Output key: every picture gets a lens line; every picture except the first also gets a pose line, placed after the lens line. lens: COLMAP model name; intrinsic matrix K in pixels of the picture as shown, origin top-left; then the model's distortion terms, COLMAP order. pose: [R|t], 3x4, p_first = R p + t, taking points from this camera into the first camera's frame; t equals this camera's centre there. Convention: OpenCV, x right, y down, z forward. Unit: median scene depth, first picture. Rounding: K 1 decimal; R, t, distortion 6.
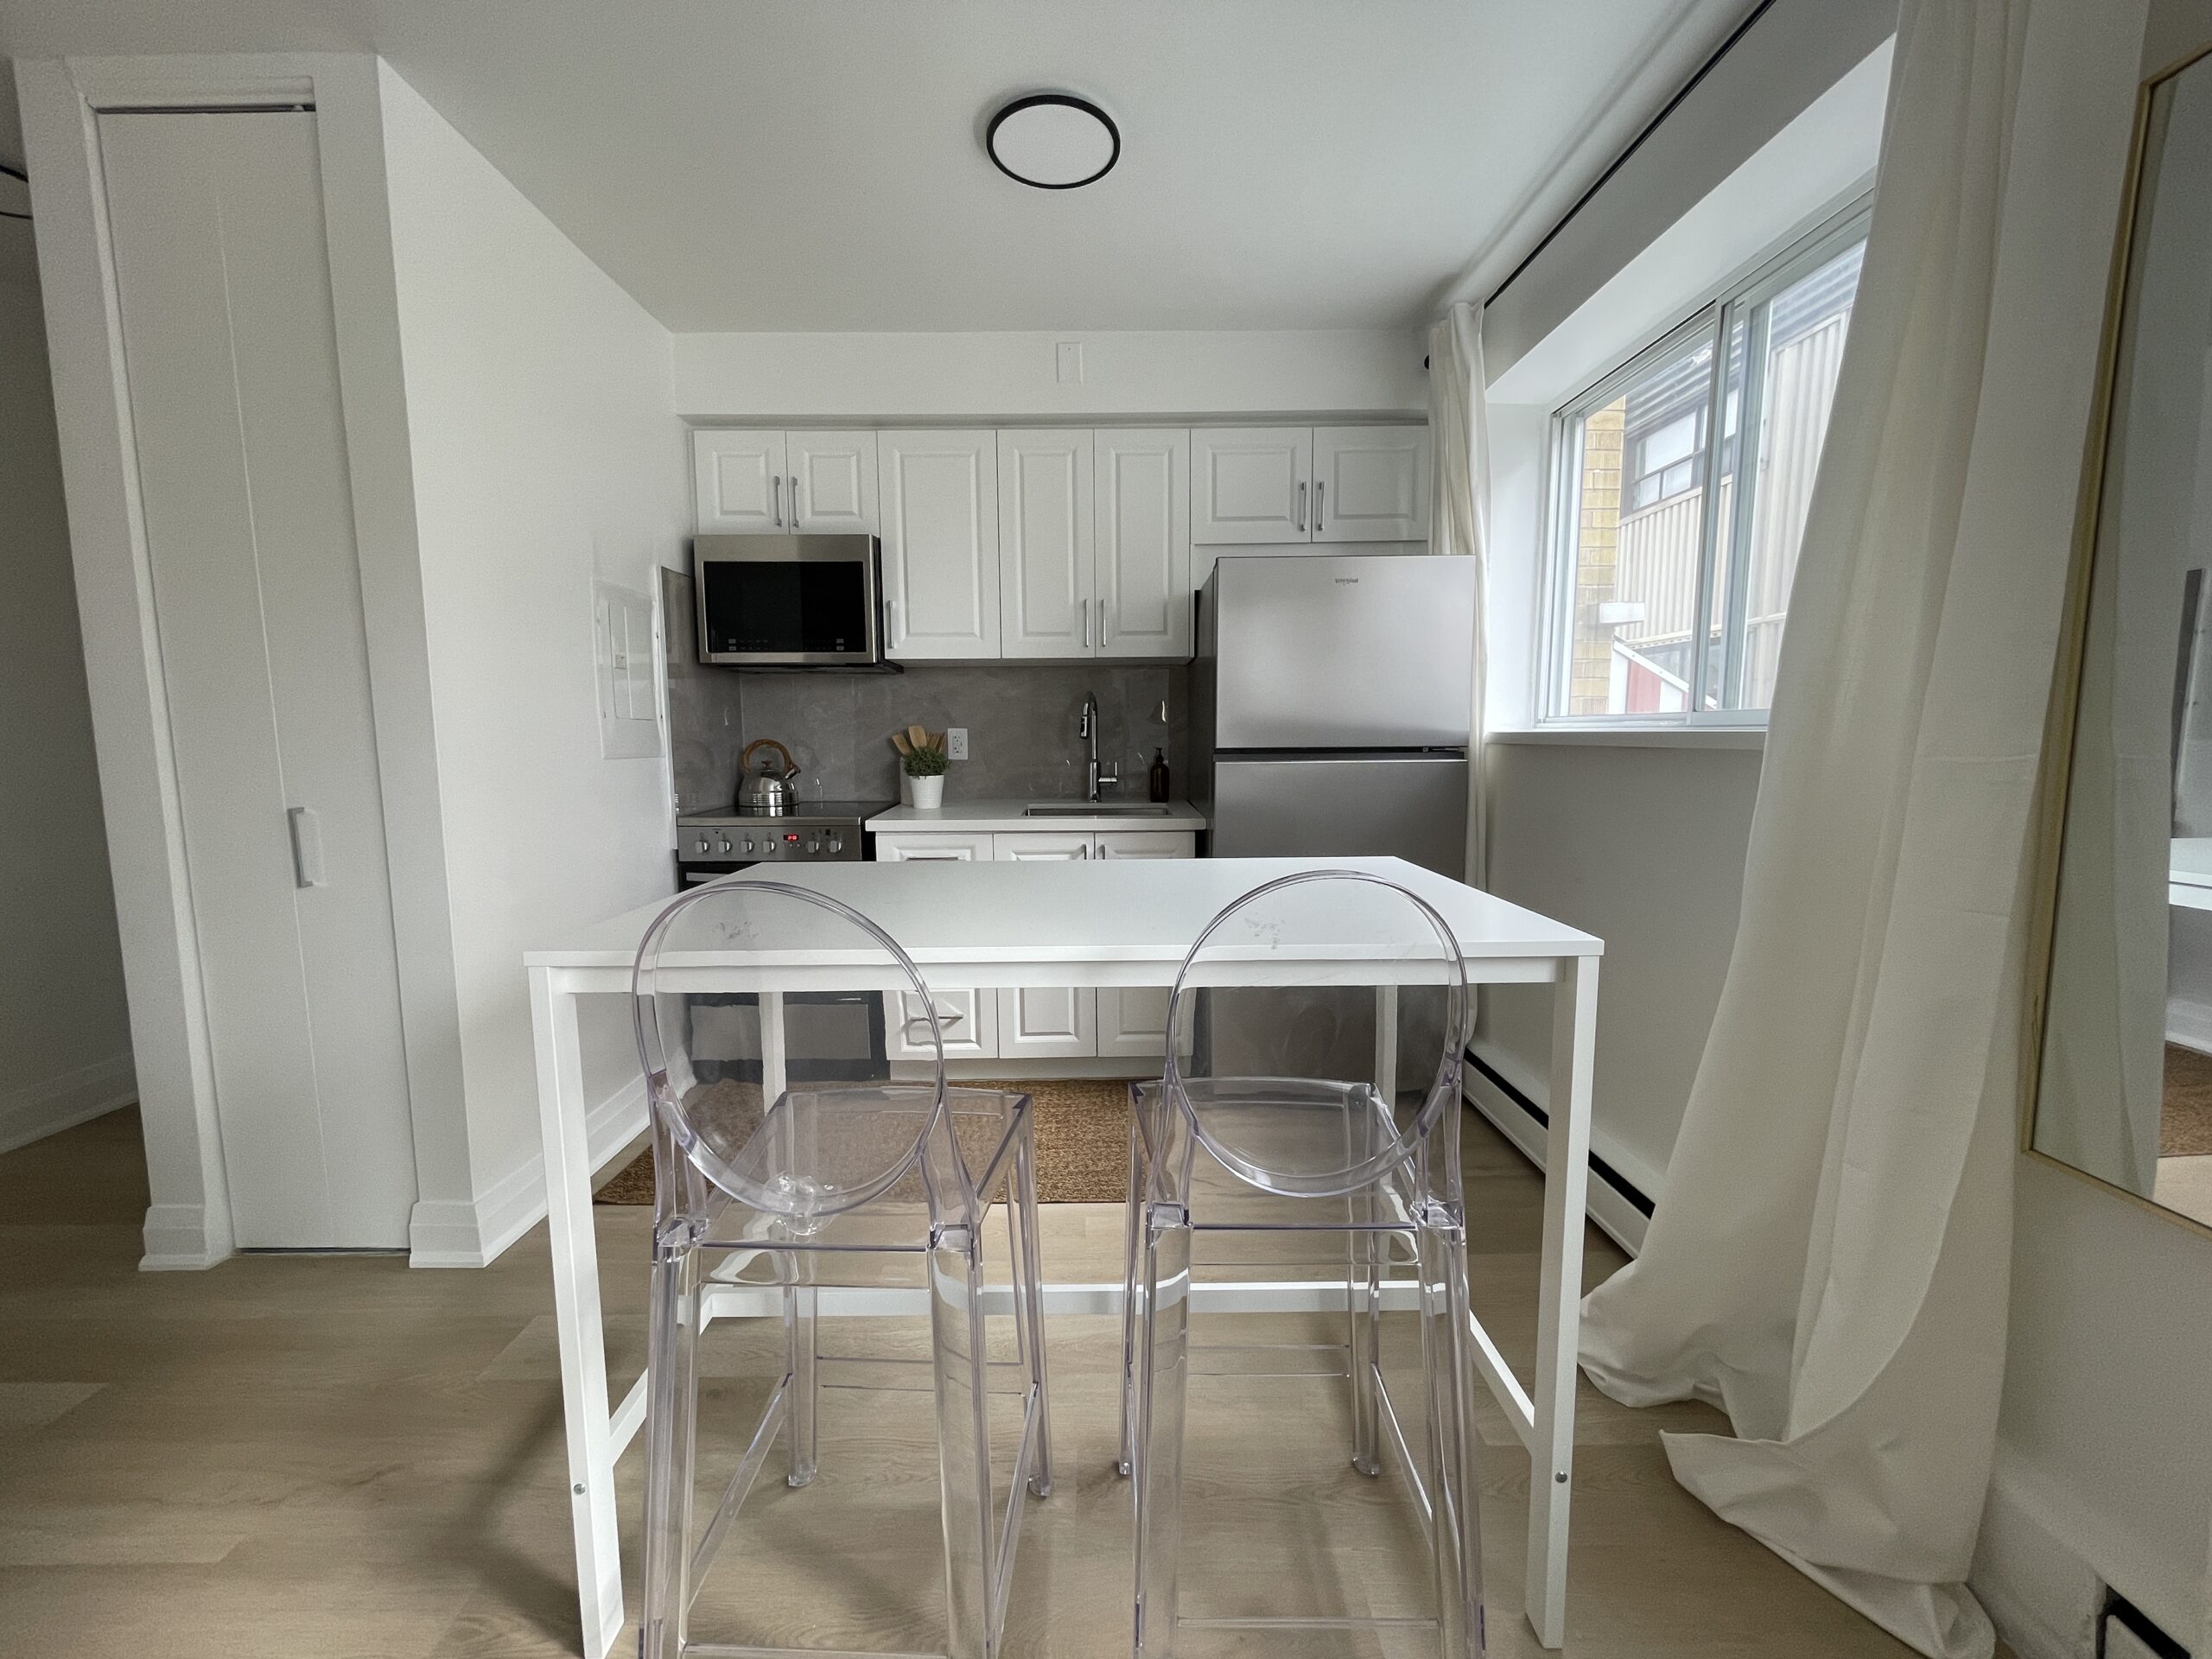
lens RADIAL K [[897.1, 0, 1100.4], [0, 897.1, 836.8], [0, 0, 1]] dist [0.001409, -0.001038]
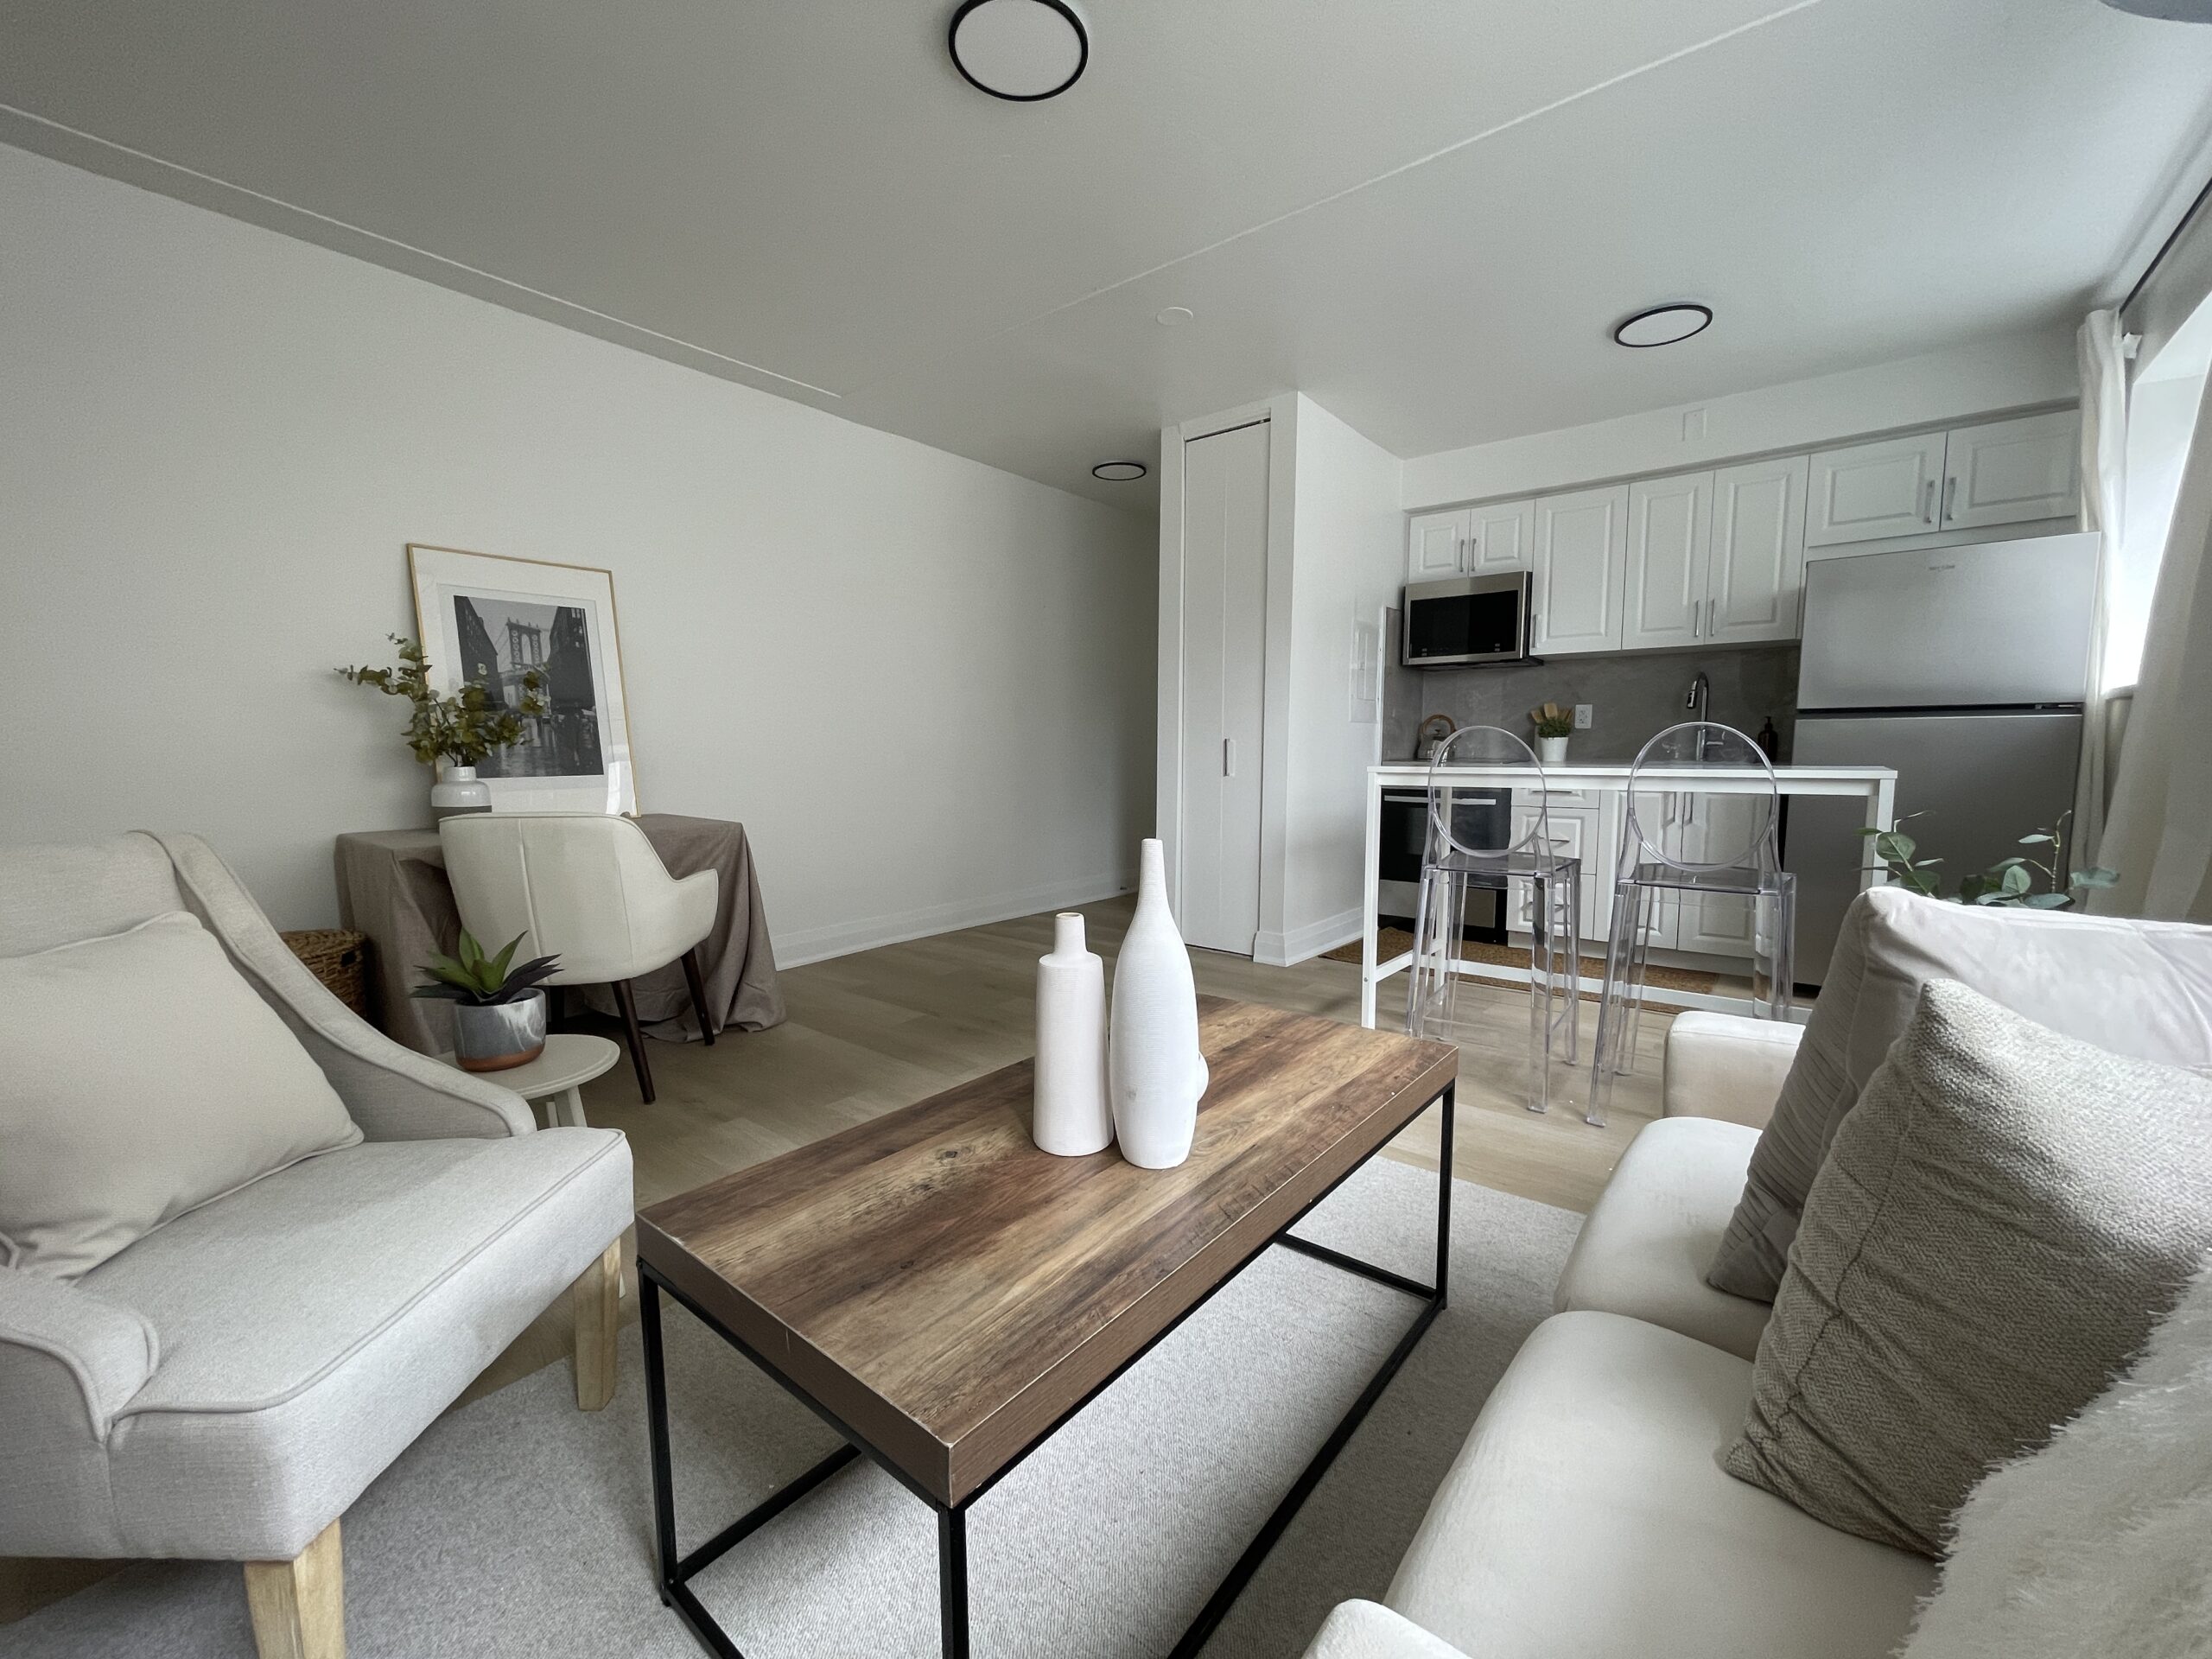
lens RADIAL K [[897.1, 0, 1102.7], [0, 897.1, 837.6], [0, 0, 1]] dist [0.001409, -0.001038]
pose [[0.776441, 0.068396, -0.626468, 0.155547], [-0.074014, 0.997110, 0.017129, 0.122833], [0.625829, 0.033068, 0.779259, -0.557878]]
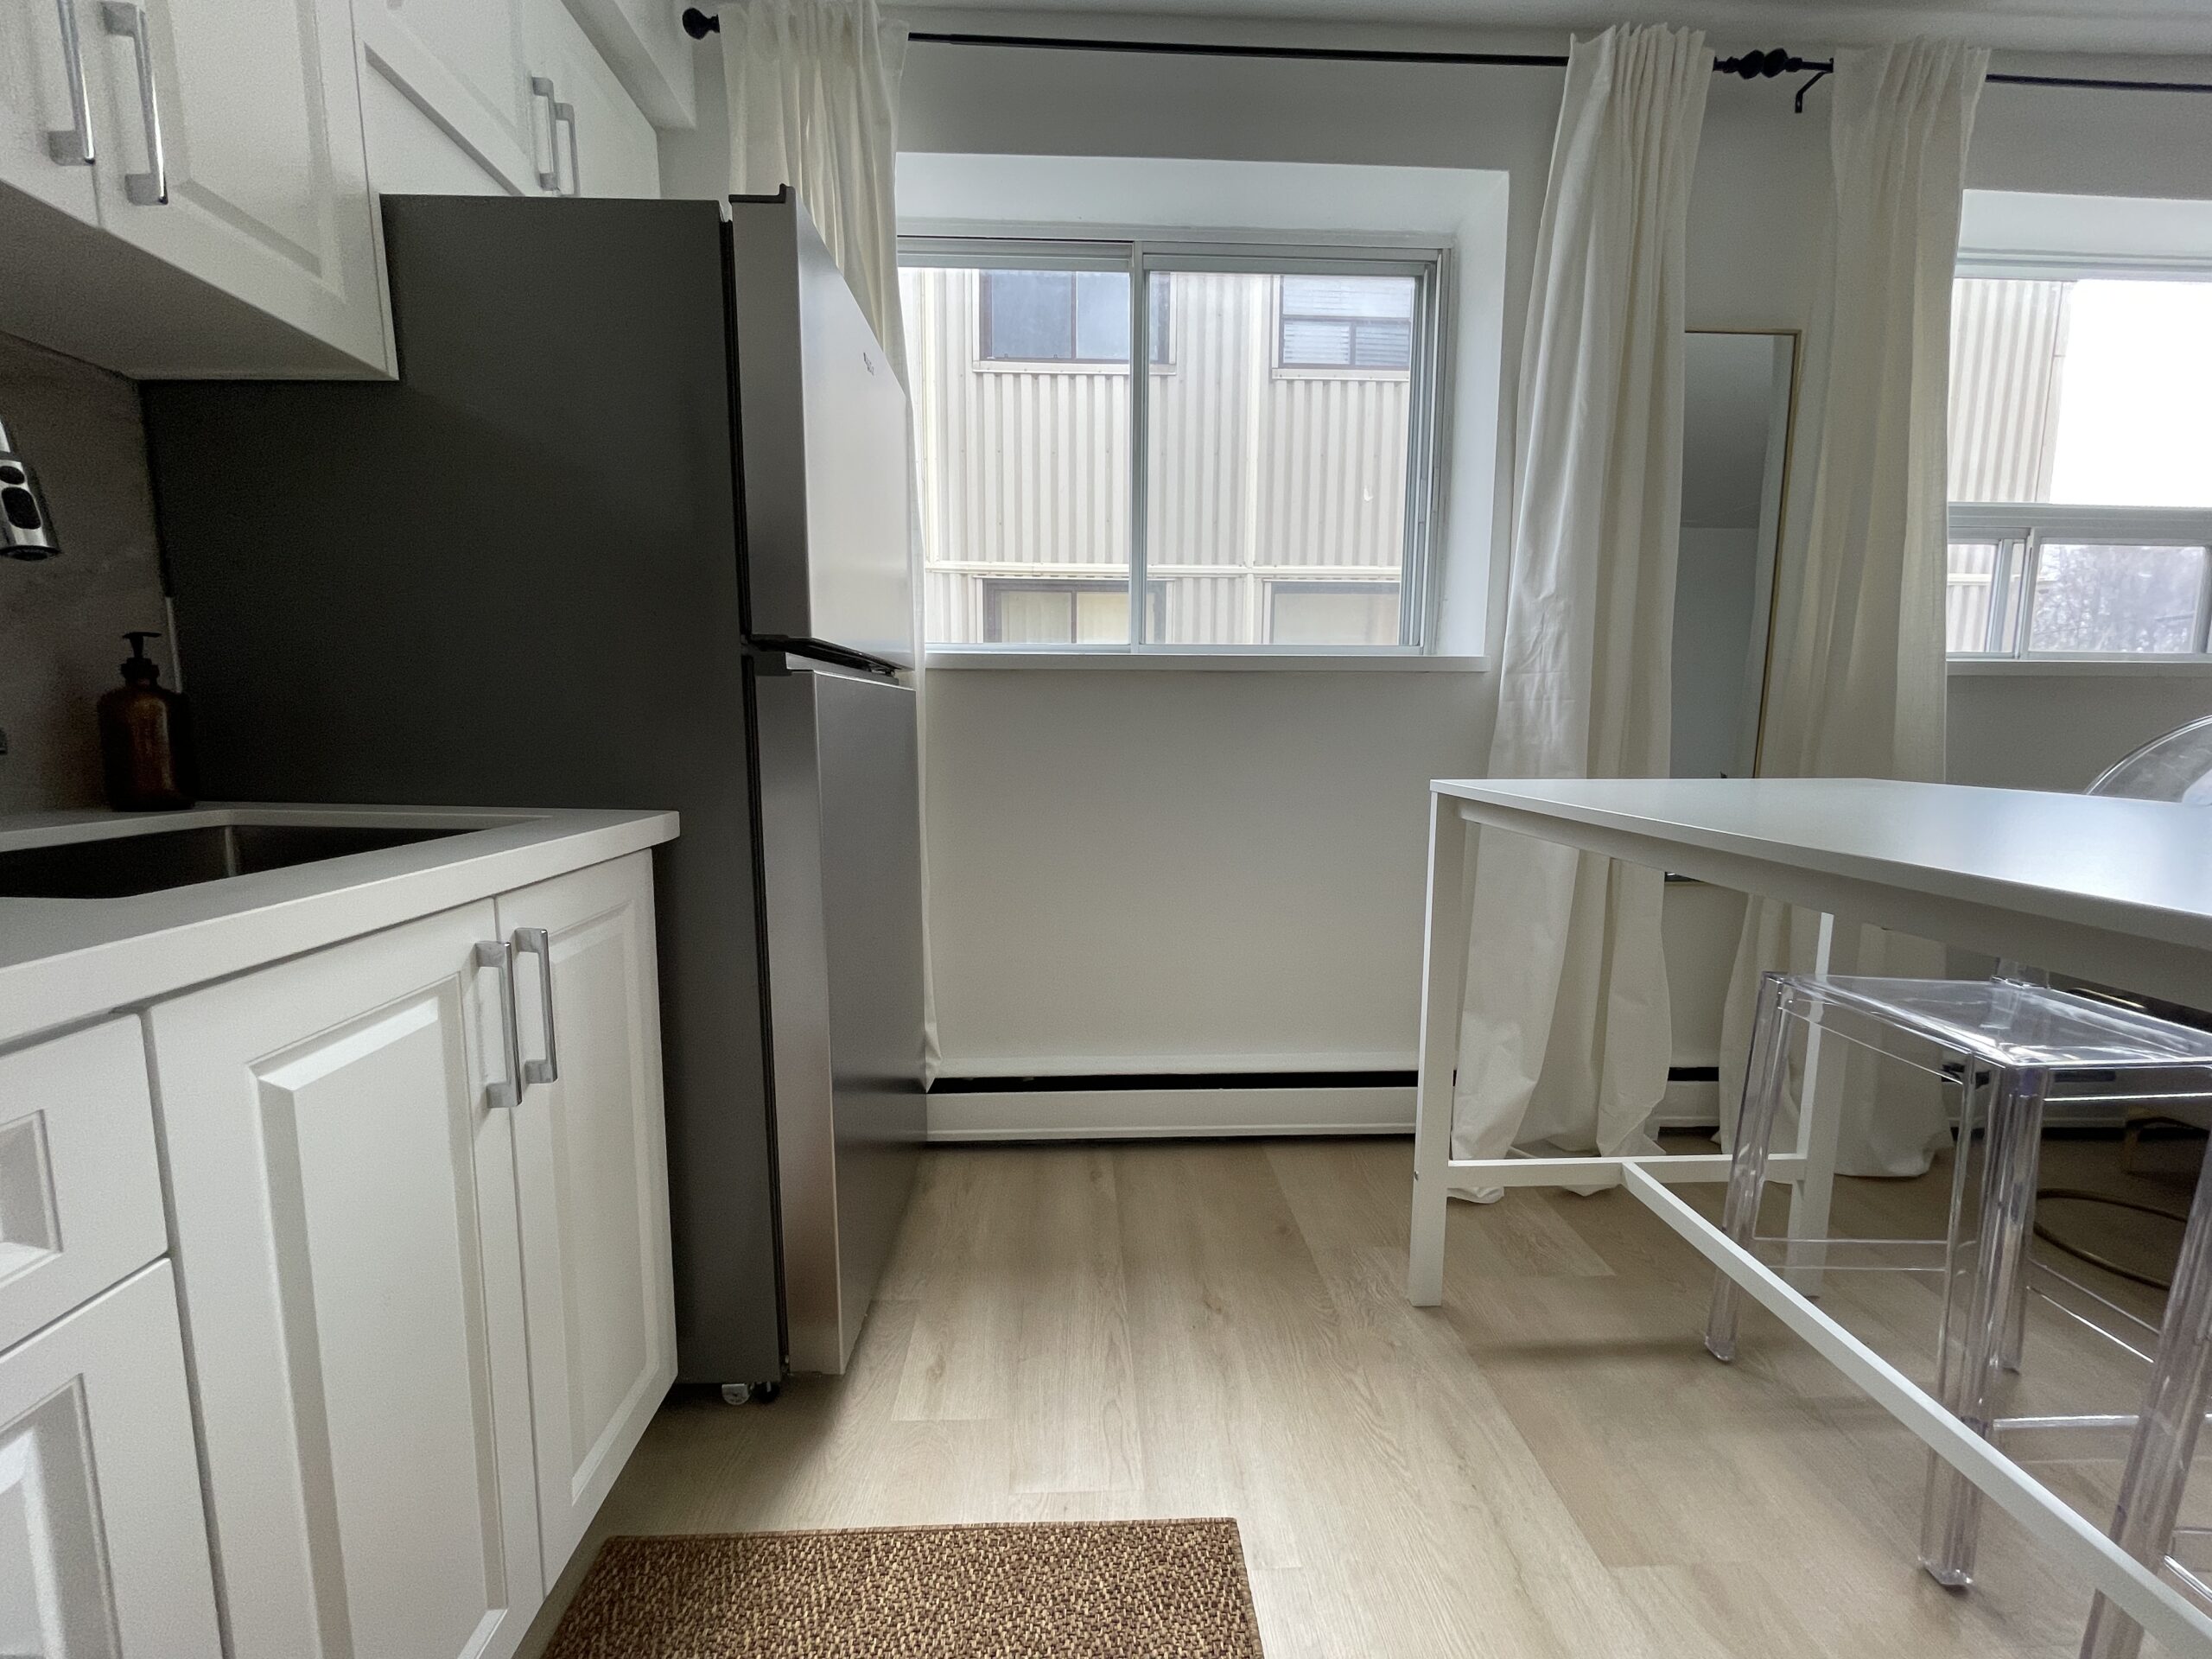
lens RADIAL K [[897.1, 0, 1108.4], [0, 897.1, 835.4], [0, 0, 1]] dist [0.001409, -0.001038]
pose [[-0.034618, -0.121016, 0.992047, -0.291647], [0.110206, 0.986126, 0.124139, -0.037042], [-0.993306, 0.113626, -0.020801, 0.777971]]
